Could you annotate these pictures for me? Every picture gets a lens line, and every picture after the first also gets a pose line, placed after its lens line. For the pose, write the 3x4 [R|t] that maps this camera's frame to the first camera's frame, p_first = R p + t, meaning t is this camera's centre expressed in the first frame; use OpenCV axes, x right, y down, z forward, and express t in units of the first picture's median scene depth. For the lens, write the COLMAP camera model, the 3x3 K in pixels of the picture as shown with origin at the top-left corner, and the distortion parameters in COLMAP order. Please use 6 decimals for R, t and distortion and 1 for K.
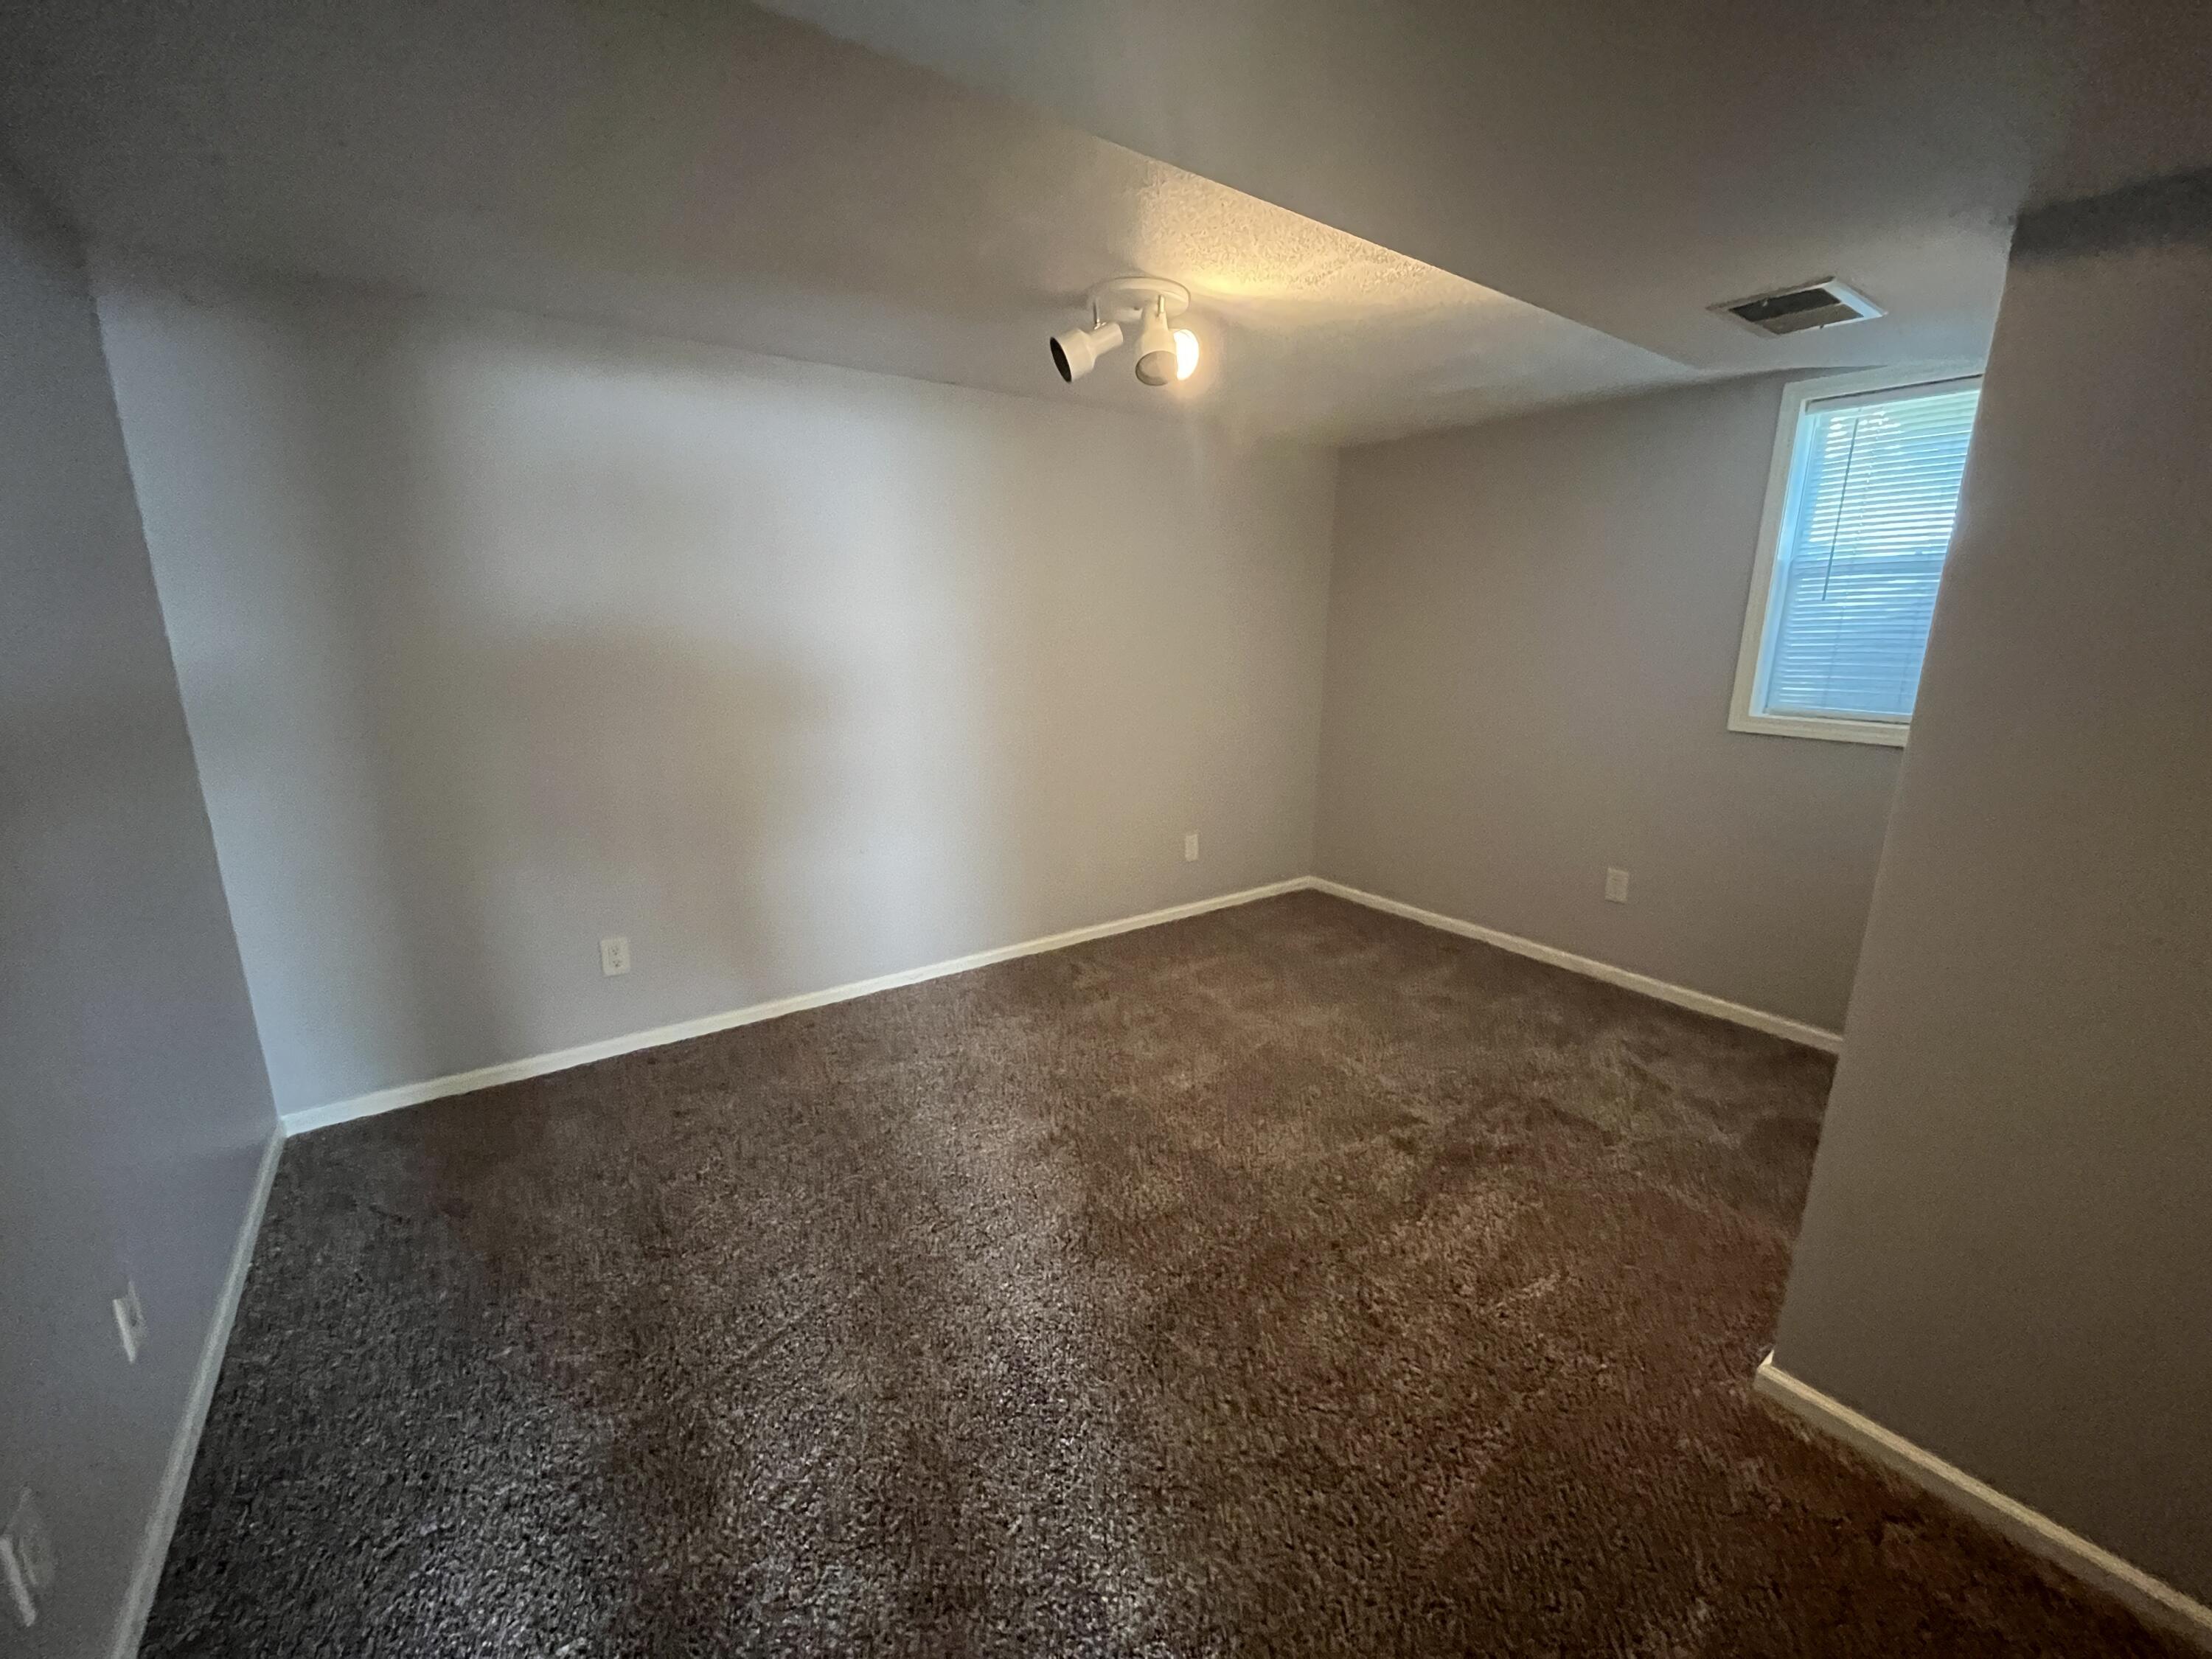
lens RADIAL K [[895.4, 0, 1095.7], [0, 895.4, 828.8], [0, 0, 1]] dist [-0.003137, -0.000253]
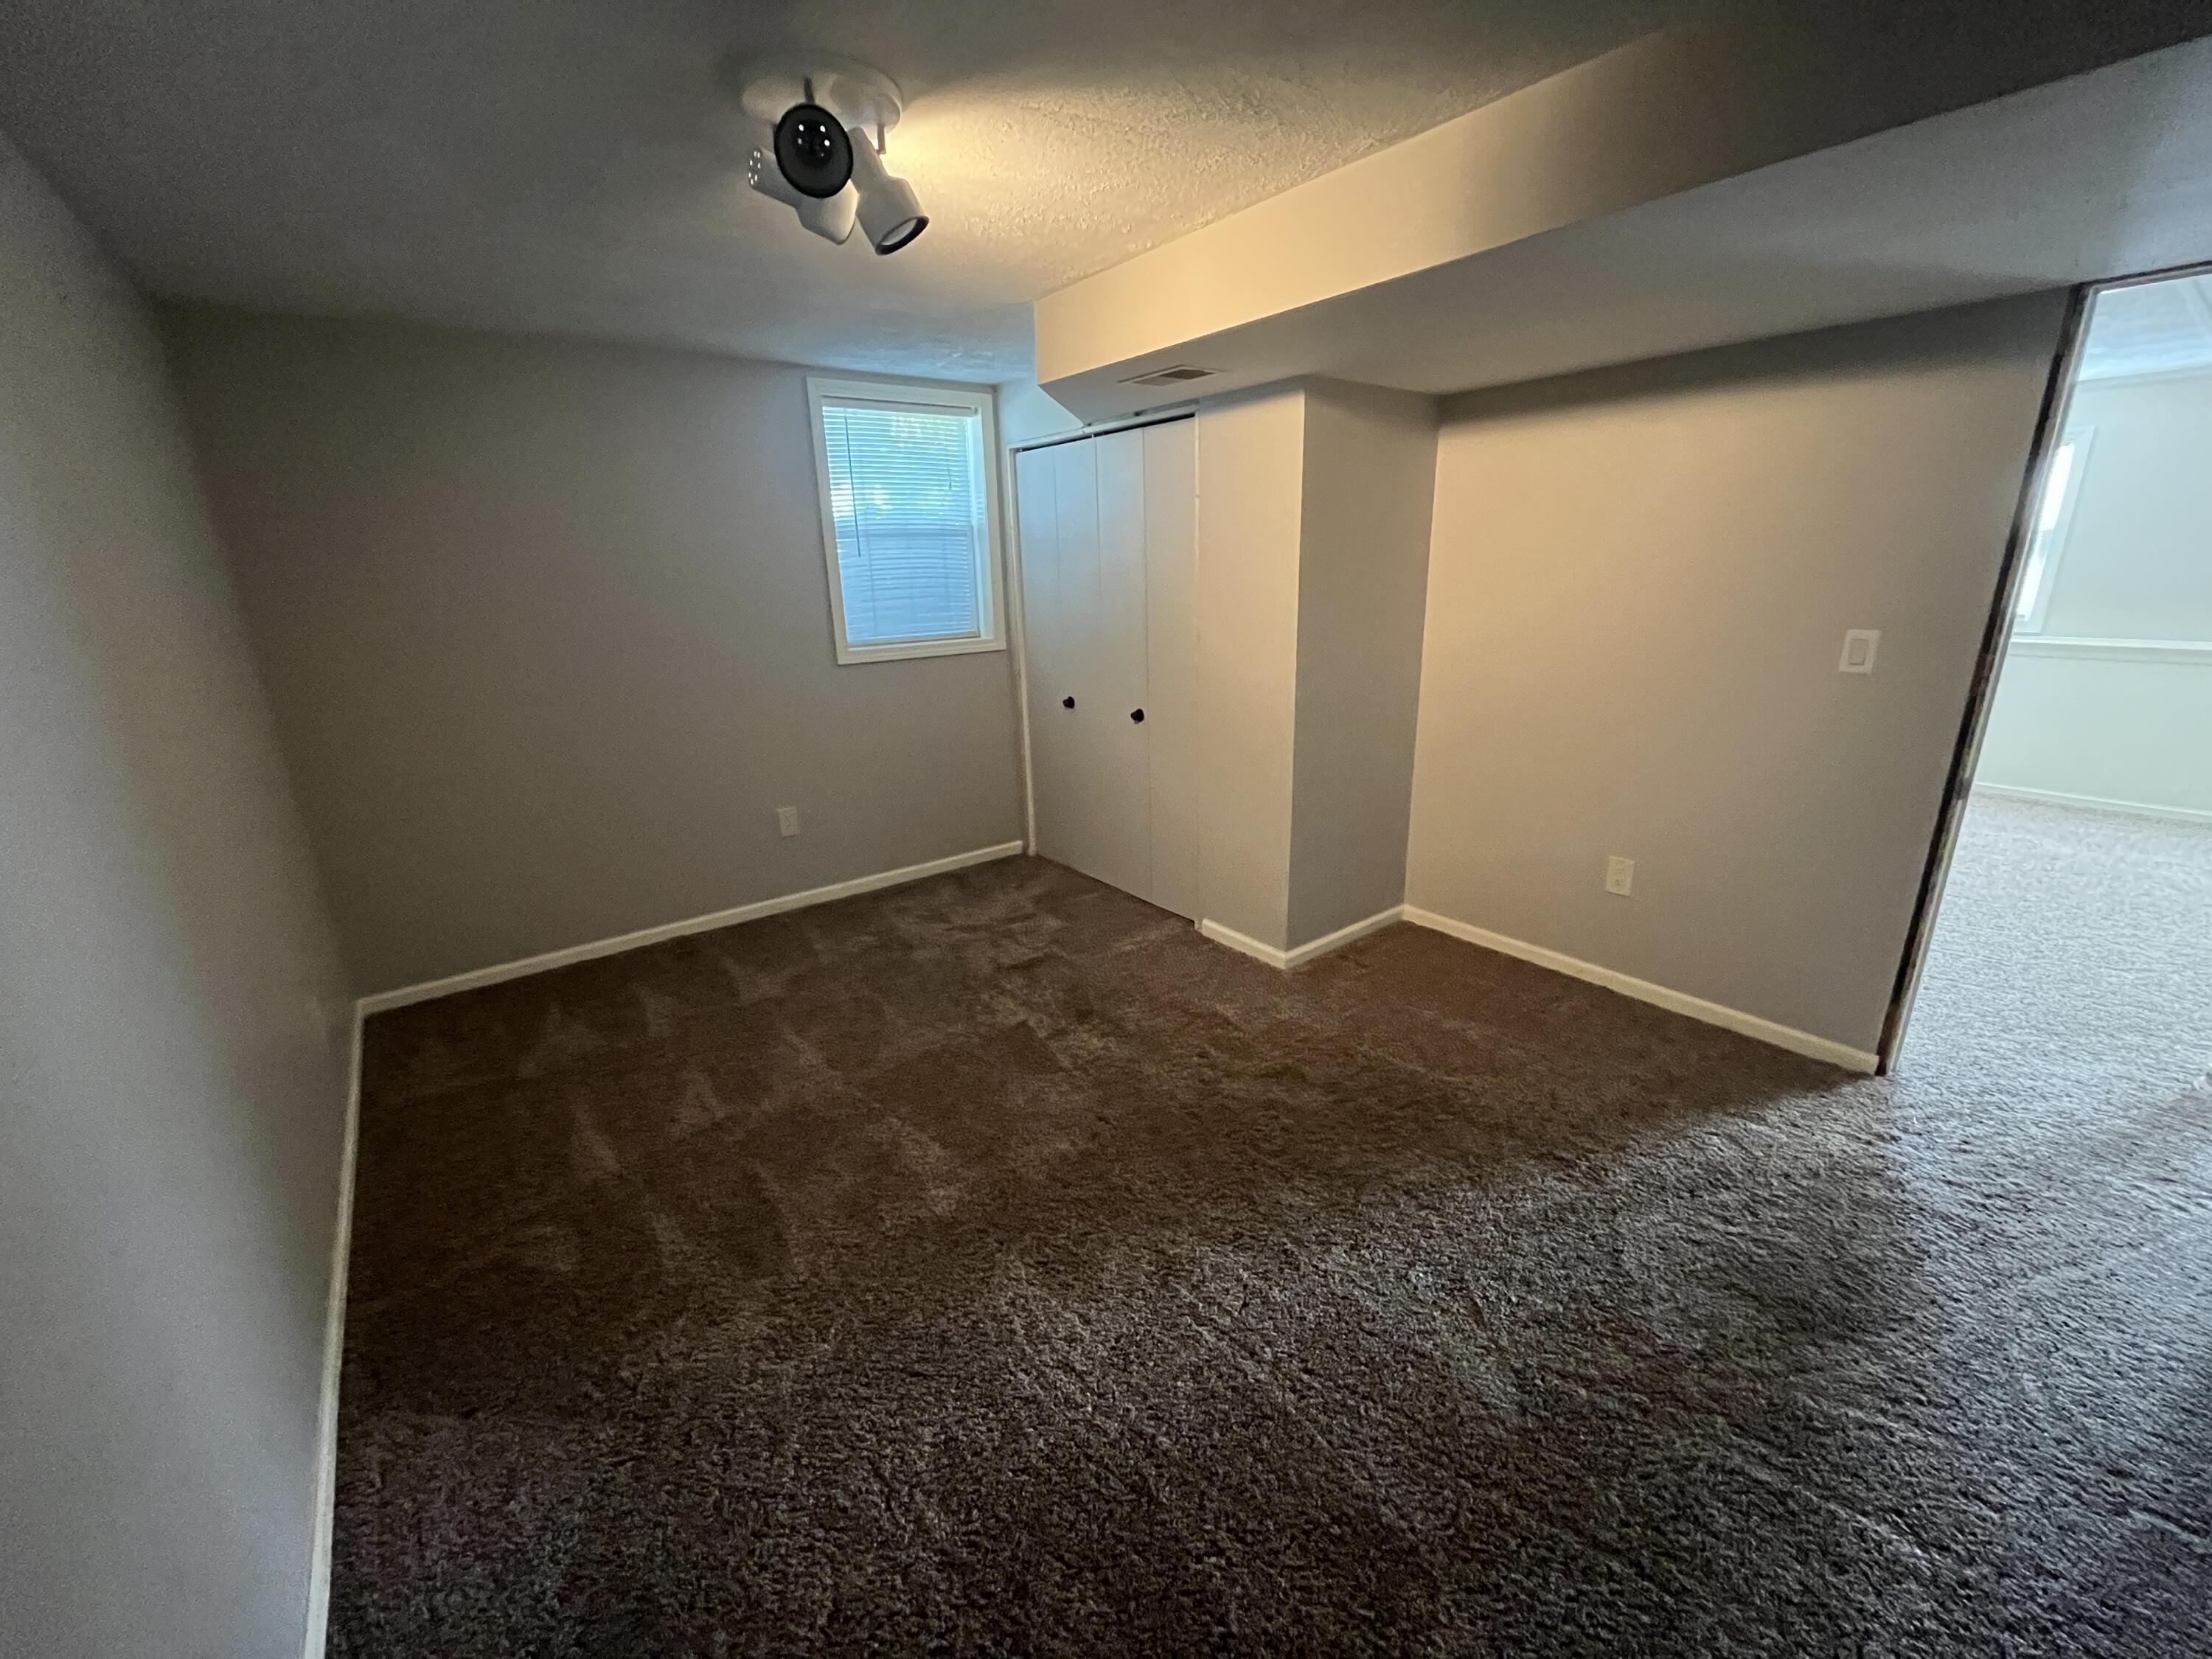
lens RADIAL K [[895.4, 0, 1095.7], [0, 895.4, 828.8], [0, 0, 1]] dist [-0.003137, -0.000253]
pose [[-0.045956, -0.287270, 0.956747, -0.538216], [0.250664, 0.923799, 0.289417, -0.167655], [-0.966983, 0.253122, 0.029554, 0.682660]]
